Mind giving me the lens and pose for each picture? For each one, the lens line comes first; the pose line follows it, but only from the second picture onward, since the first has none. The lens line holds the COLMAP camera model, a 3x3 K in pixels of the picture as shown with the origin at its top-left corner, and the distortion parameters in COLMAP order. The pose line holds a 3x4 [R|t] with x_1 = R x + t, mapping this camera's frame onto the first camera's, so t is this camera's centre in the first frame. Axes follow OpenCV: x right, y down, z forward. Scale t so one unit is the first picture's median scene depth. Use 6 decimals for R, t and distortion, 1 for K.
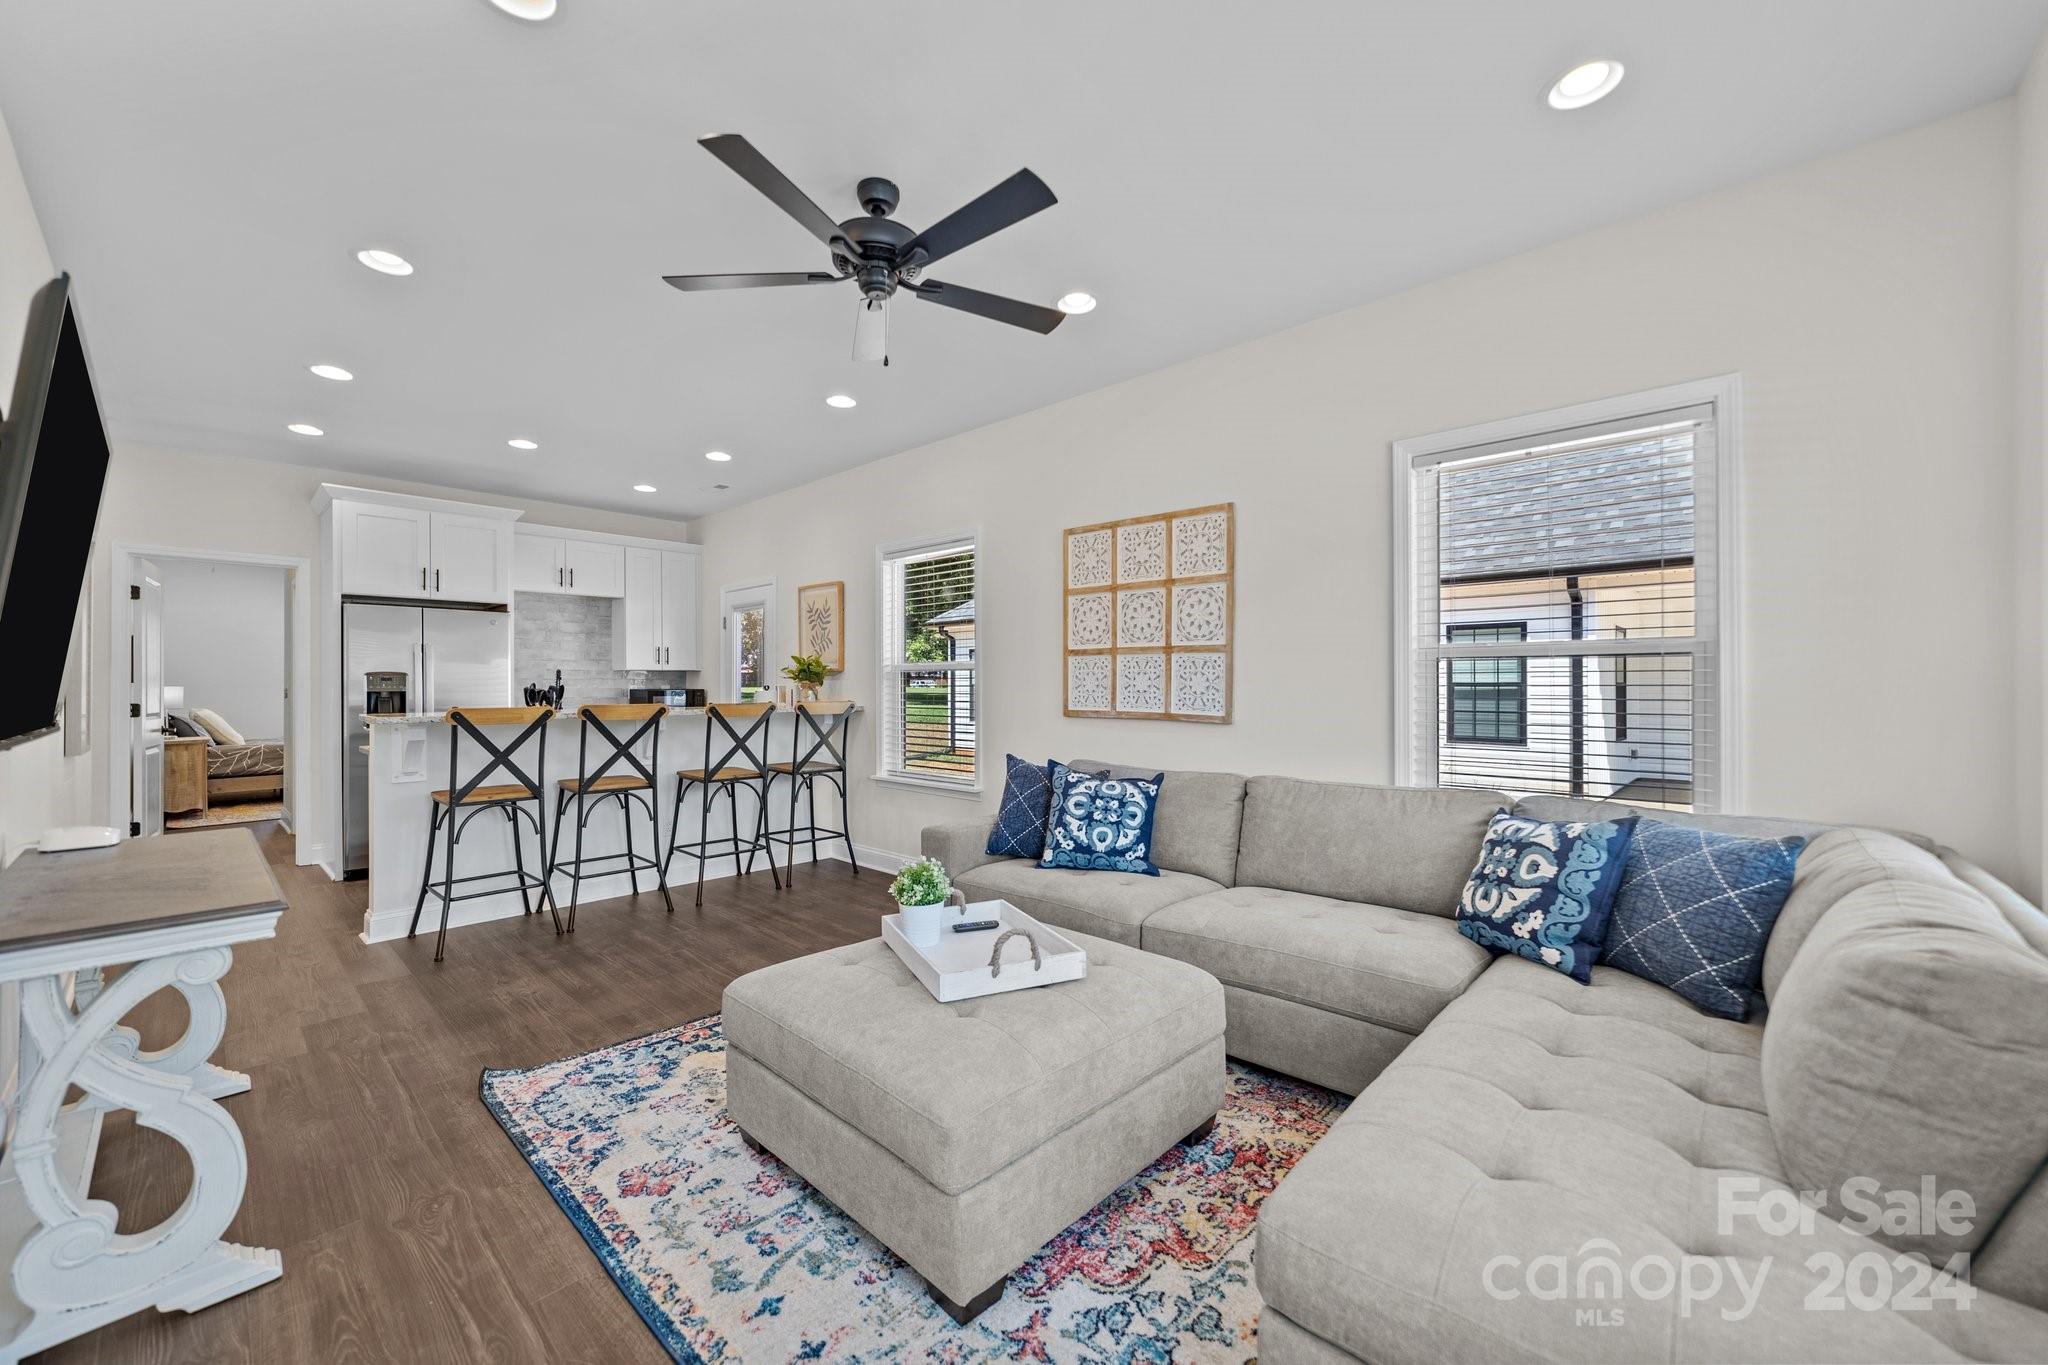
lens RADIAL K [[791.5, 0, 1029.2], [0, 791.5, 681.7], [0, 0, 1]] dist [-0.010265, 0.003939]
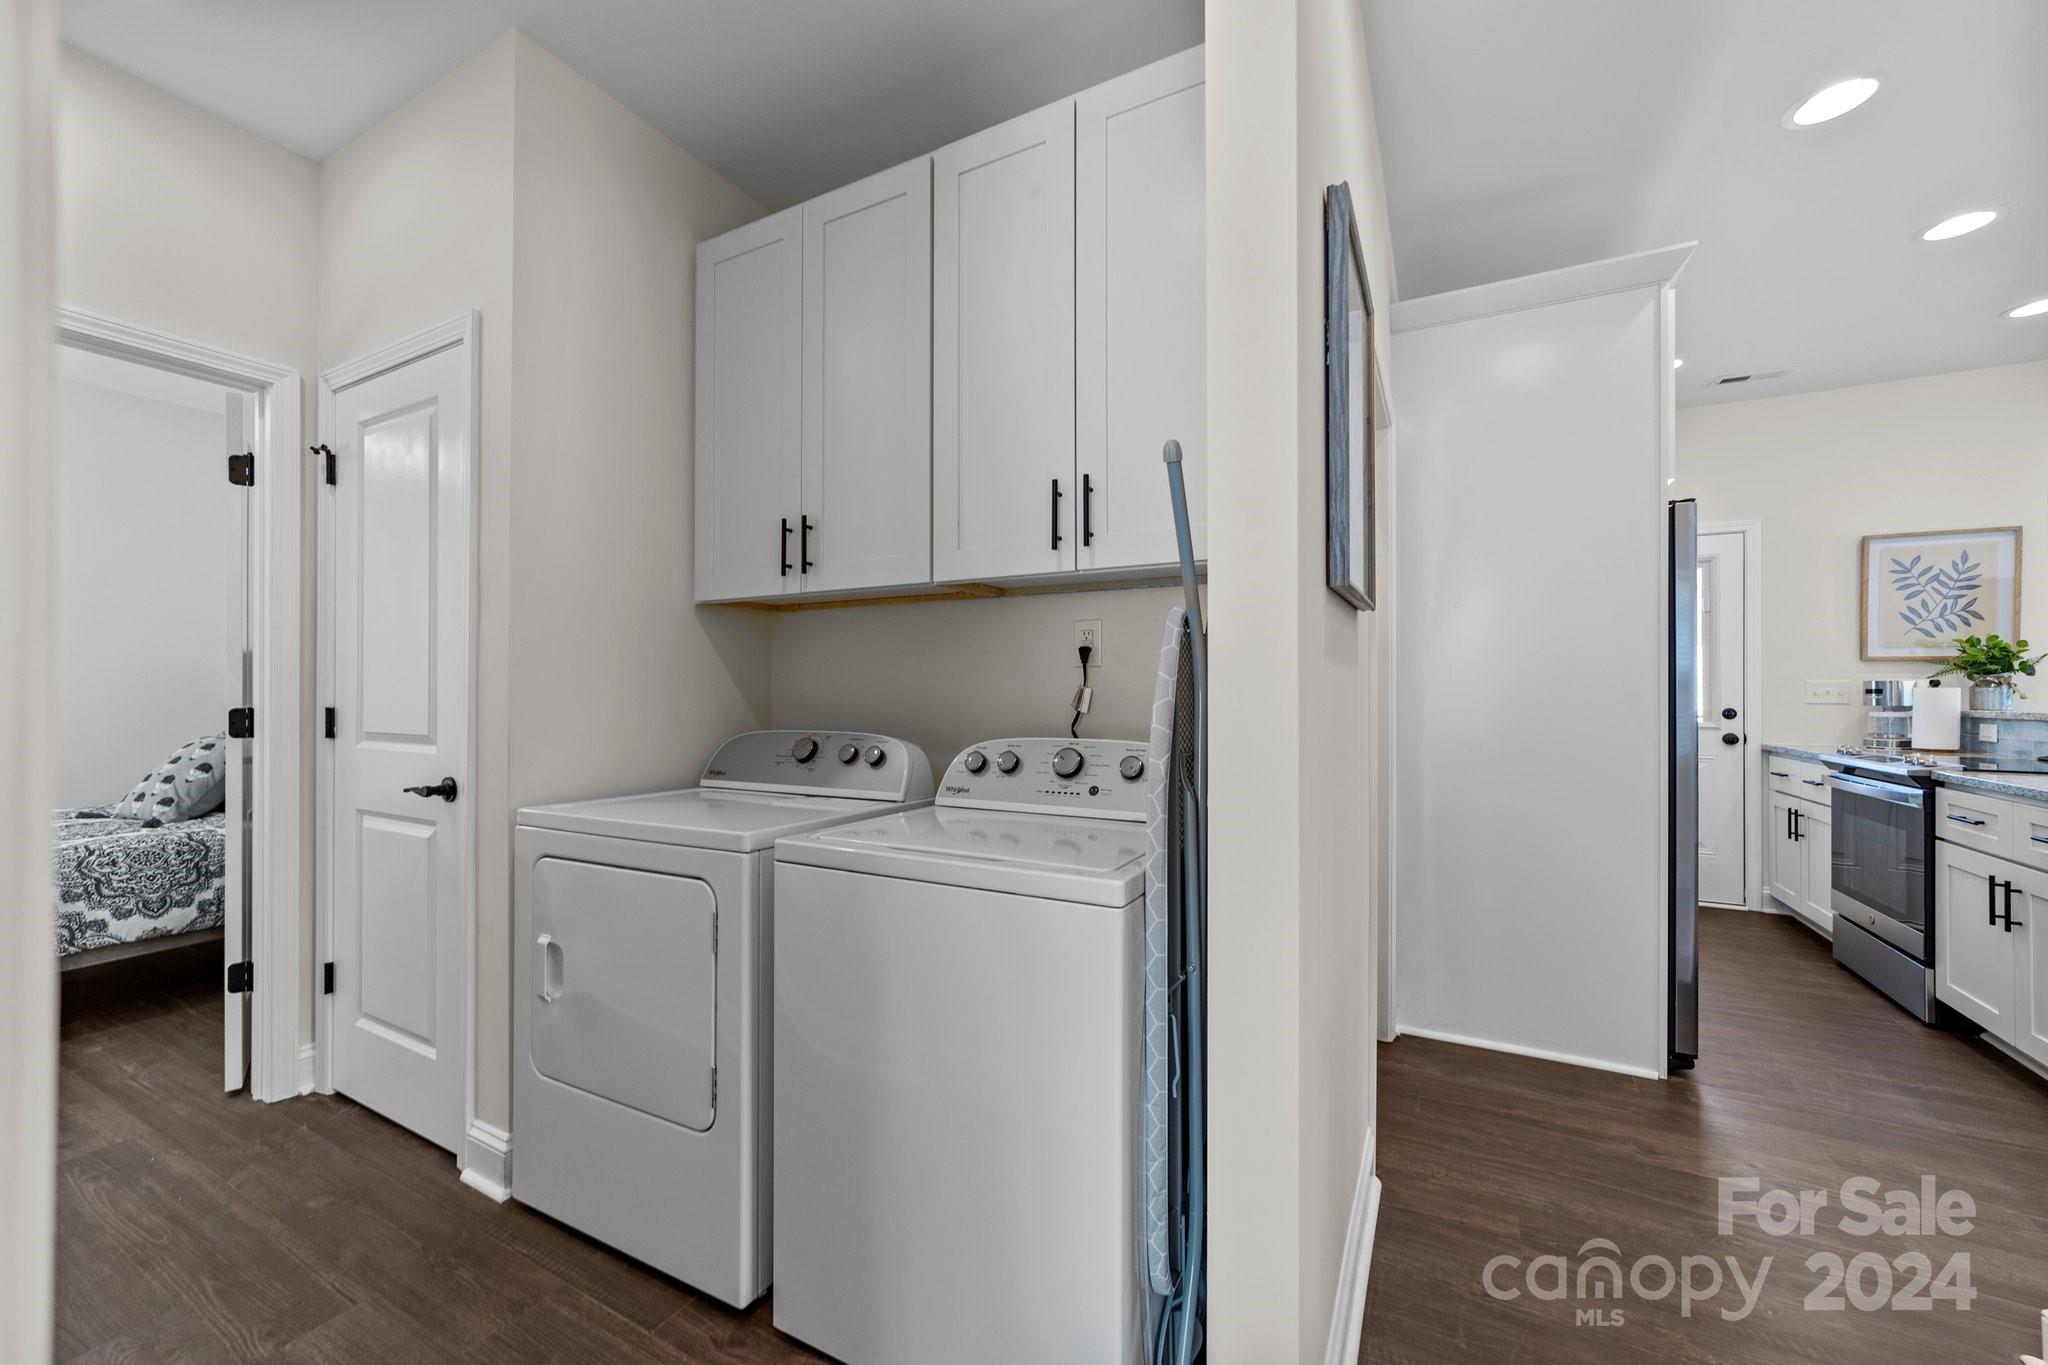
lens RADIAL K [[773.7, 0, 1028.3], [0, 773.7, 686.5], [0, 0, 1]] dist [0.000004, 0.000875]
pose [[0.968950, 0.005614, 0.247193, -1.900588], [-0.005640, 0.999984, -0.000605, 0.023283], [-0.247193, -0.000808, 0.968966, 0.885309]]
